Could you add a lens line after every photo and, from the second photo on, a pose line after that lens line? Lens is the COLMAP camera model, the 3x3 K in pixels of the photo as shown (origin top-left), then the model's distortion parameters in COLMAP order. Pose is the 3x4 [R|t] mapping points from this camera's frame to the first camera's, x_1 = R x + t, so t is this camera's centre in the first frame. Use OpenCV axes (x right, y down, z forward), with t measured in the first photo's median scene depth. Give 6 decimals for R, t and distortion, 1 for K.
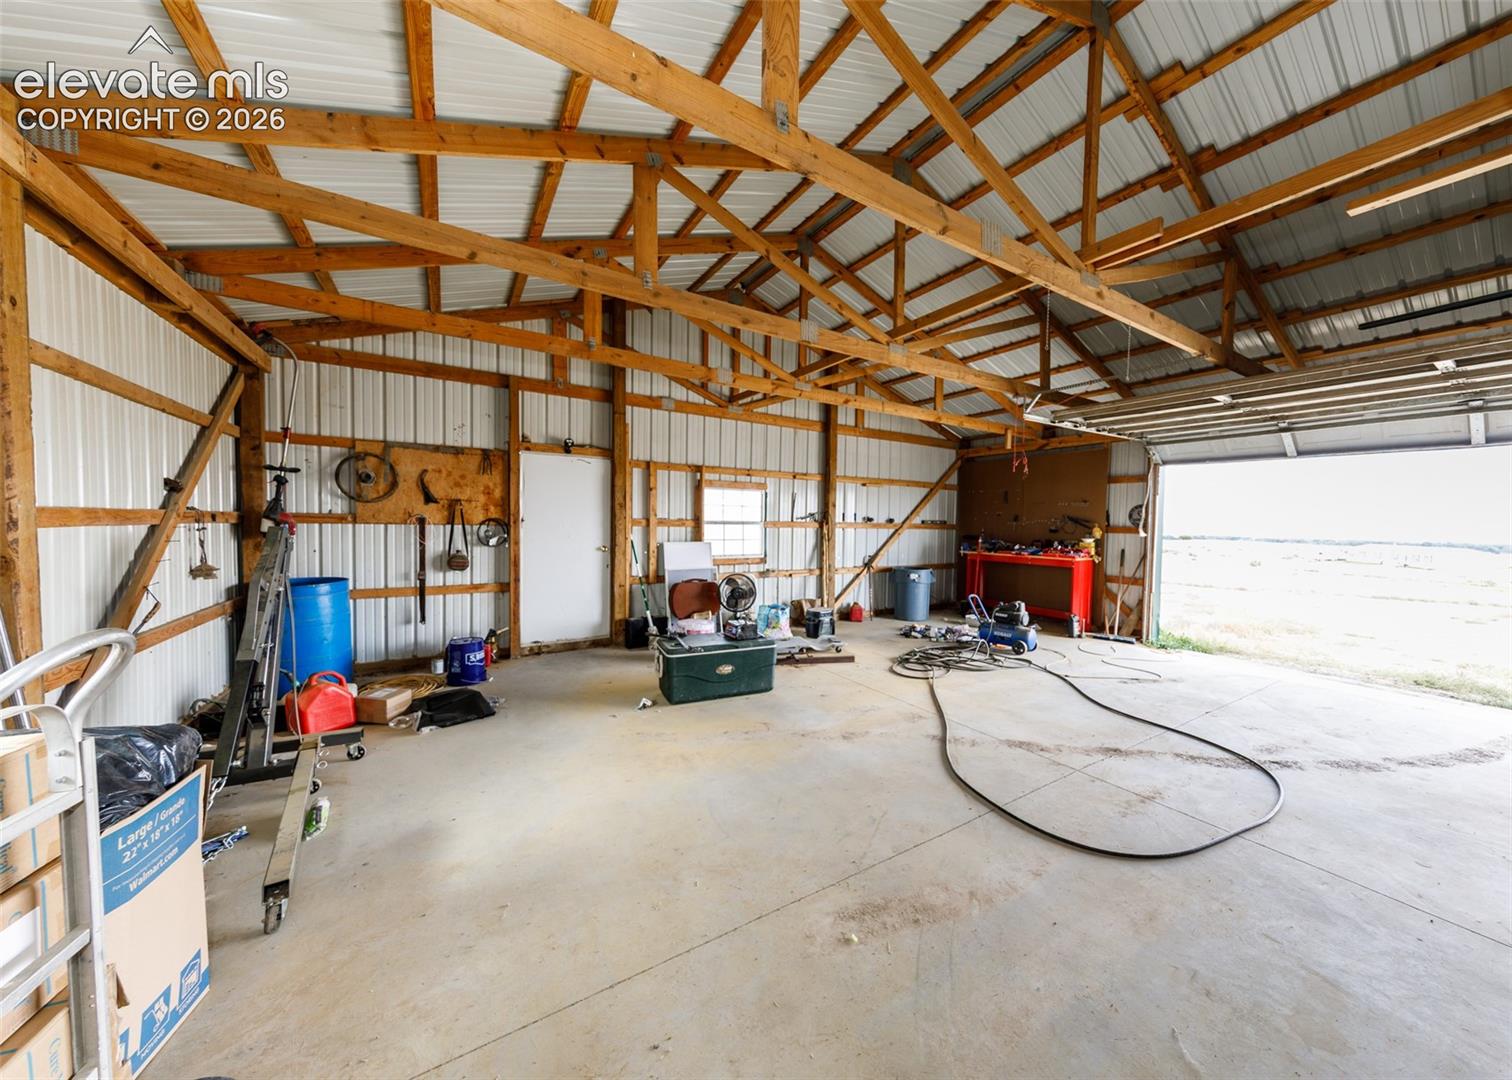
lens RADIAL K [[521.3, 0, 777.1], [0, 521.3, 542.1], [0, 0, 1]] dist [0.000647, -0.000028]
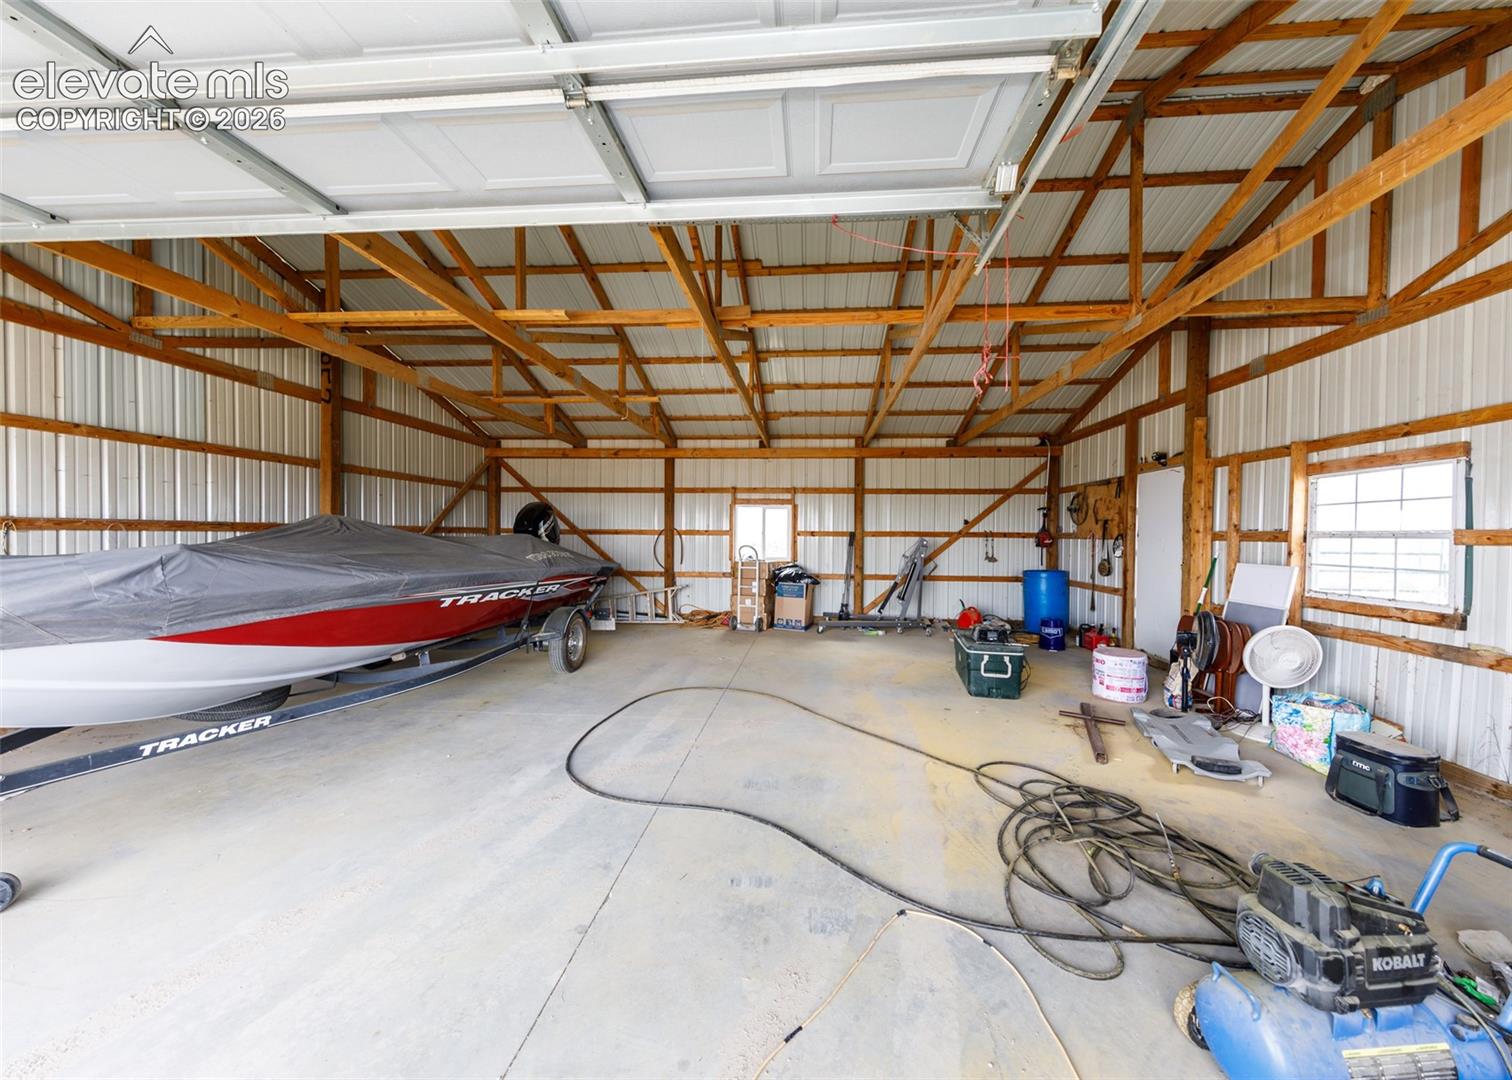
lens RADIAL K [[521.3, 0, 777.1], [0, 521.3, 542.1], [0, 0, 1]] dist [0.000647, -0.000028]
pose [[-0.600129, -0.006765, -0.799874, 0.863854], [-0.044311, 0.998710, 0.024798, -0.021440], [0.798675, 0.050325, -0.599655, 1.071038]]
